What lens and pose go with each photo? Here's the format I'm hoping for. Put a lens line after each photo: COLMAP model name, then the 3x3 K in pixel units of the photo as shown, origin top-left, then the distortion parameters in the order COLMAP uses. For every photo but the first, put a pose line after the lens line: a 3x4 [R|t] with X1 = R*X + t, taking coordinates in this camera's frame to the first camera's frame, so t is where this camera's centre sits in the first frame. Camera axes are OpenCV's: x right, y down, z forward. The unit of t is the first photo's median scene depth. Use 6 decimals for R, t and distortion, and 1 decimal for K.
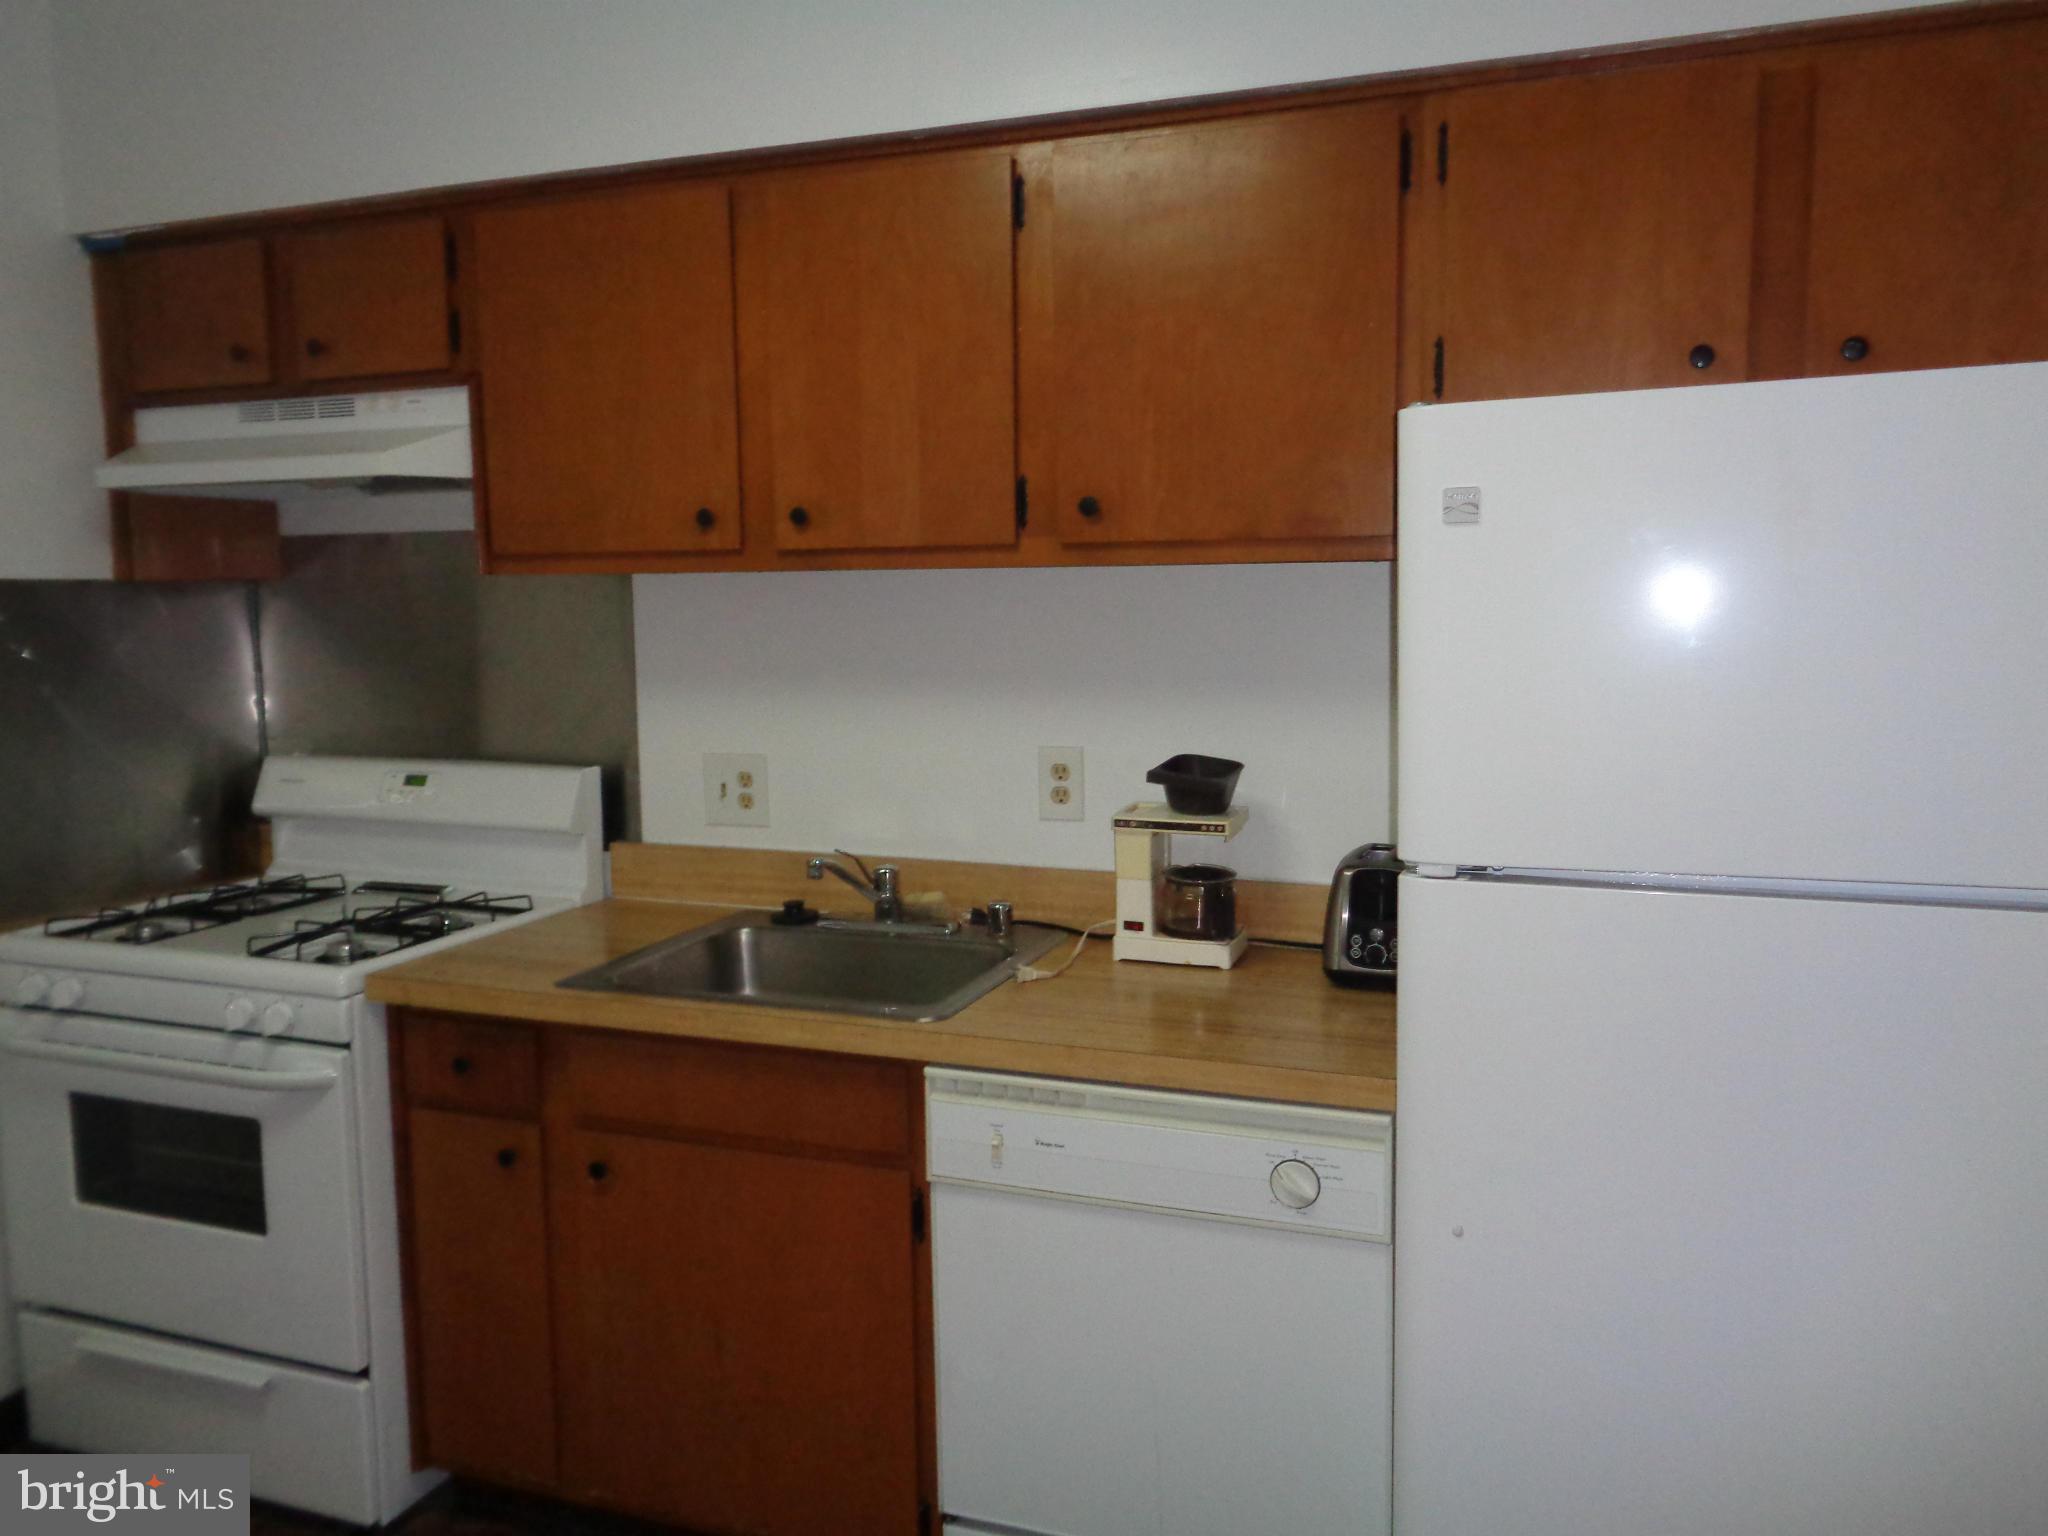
lens RADIAL K [[1570.1, 0, 1024.0], [0, 1570.1, 768.0], [0, 0, 1]] dist [0.000363, 0.000036]
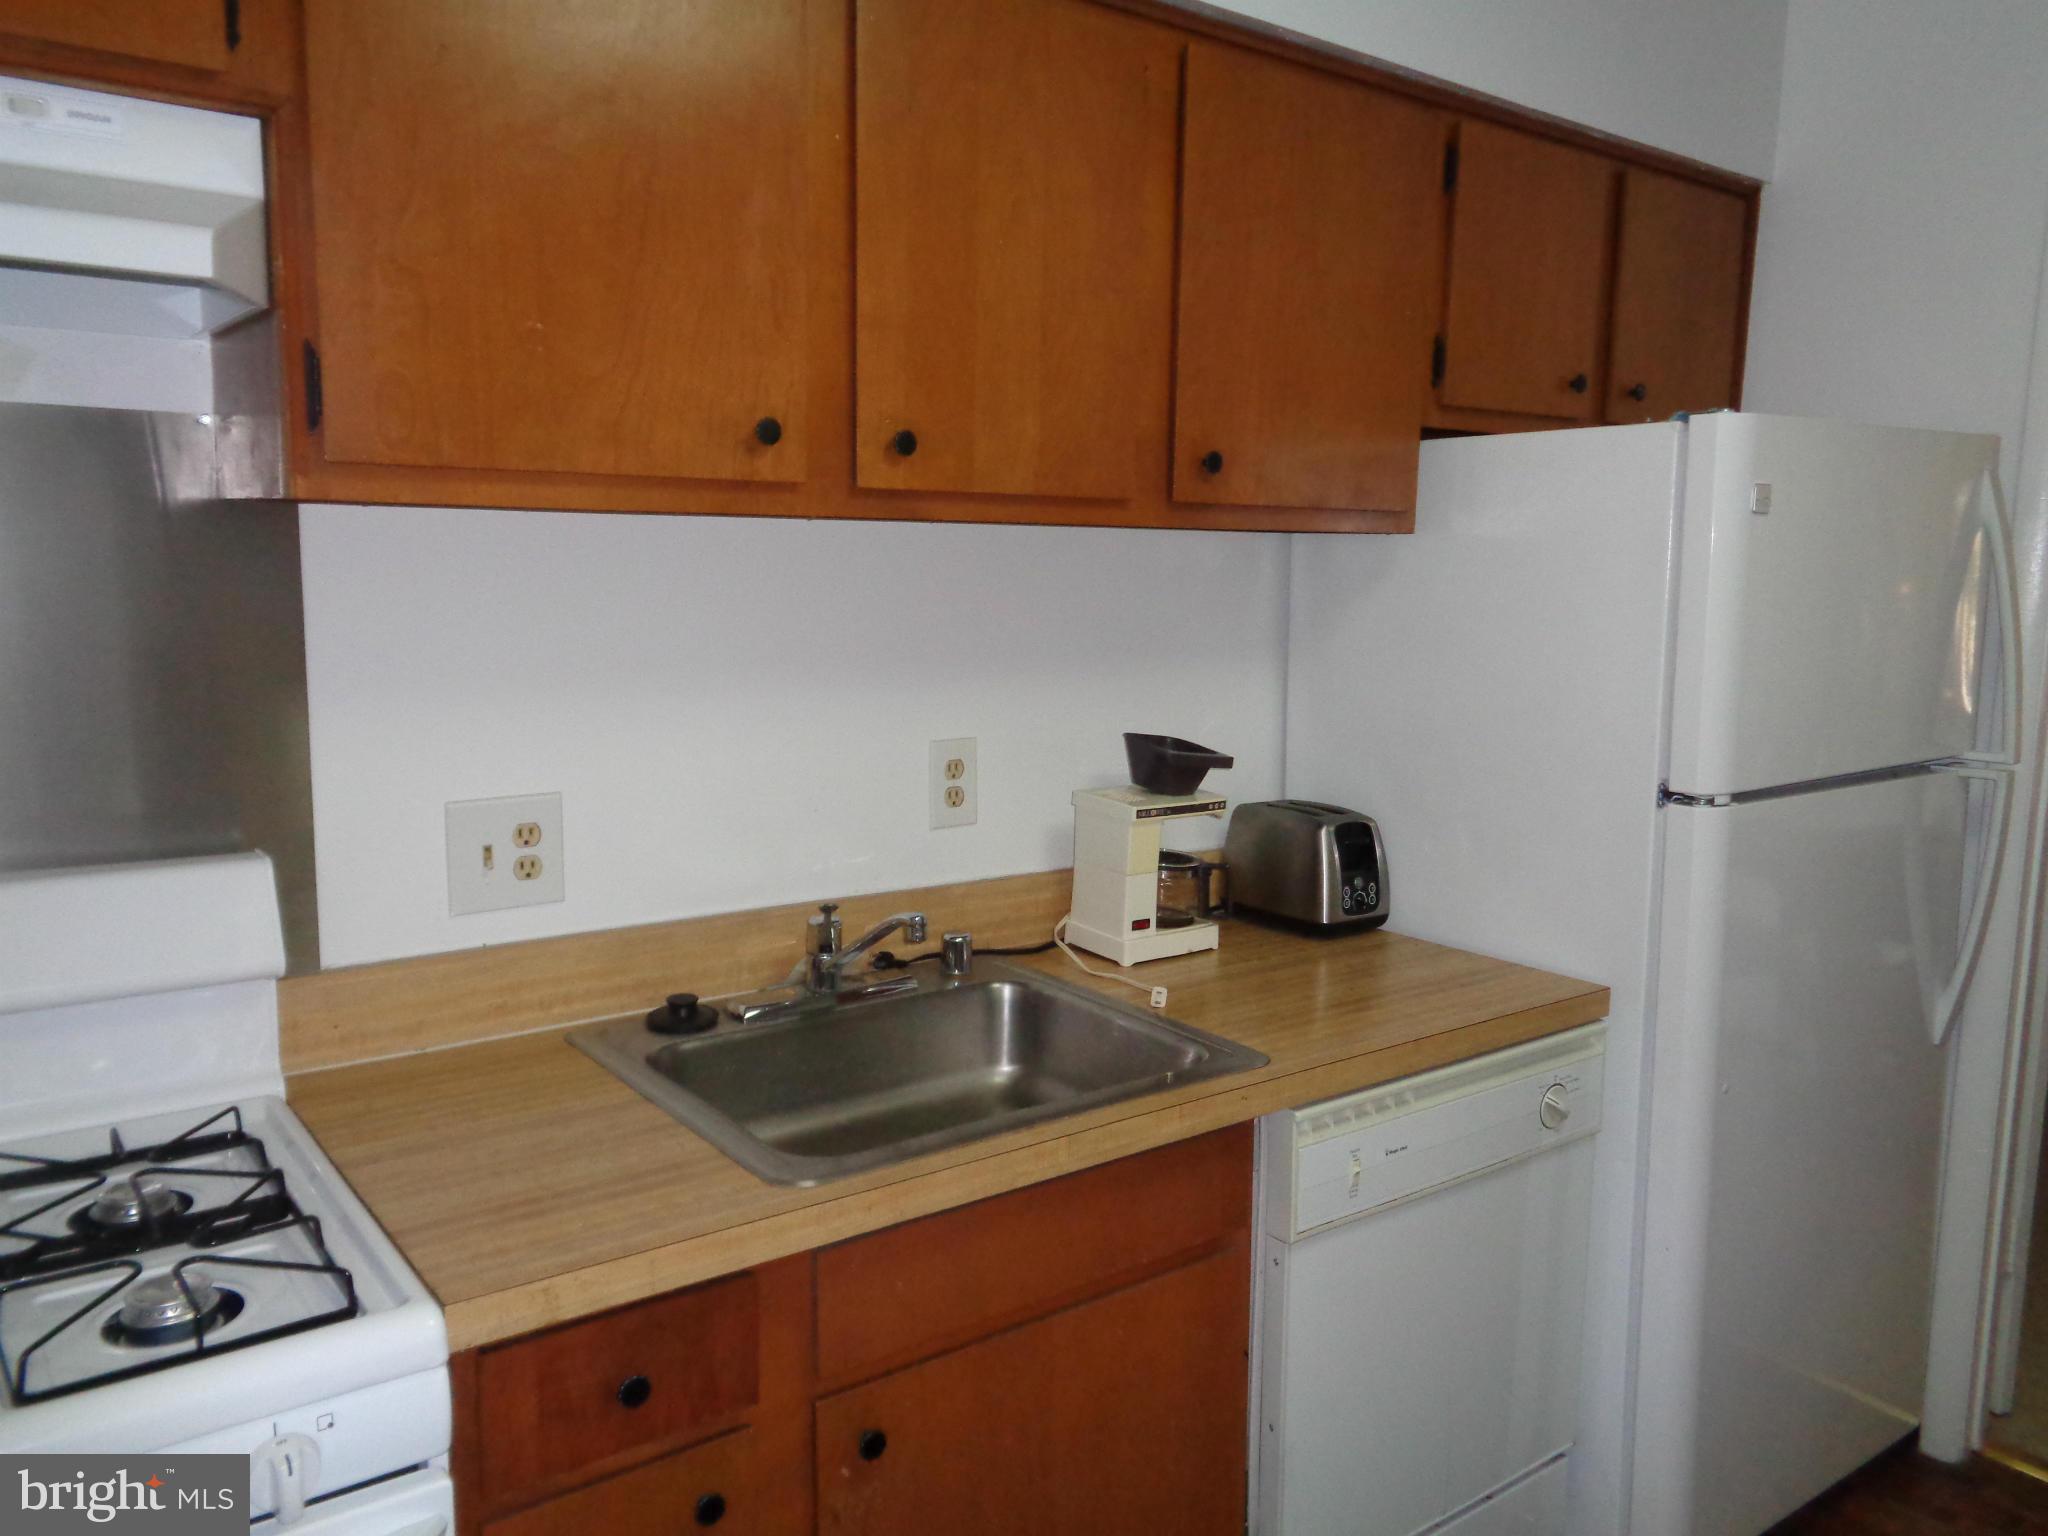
lens RADIAL K [[1561.1, 0, 1088.2], [0, 1561.1, 762.0], [0, 0, 1]] dist [-0.000782, -0.000325]
pose [[0.501629, -0.096876, 0.859642, -0.711207], [0.071680, 0.994947, 0.070296, -0.059178], [-0.862108, 0.026357, 0.506038, 0.559925]]
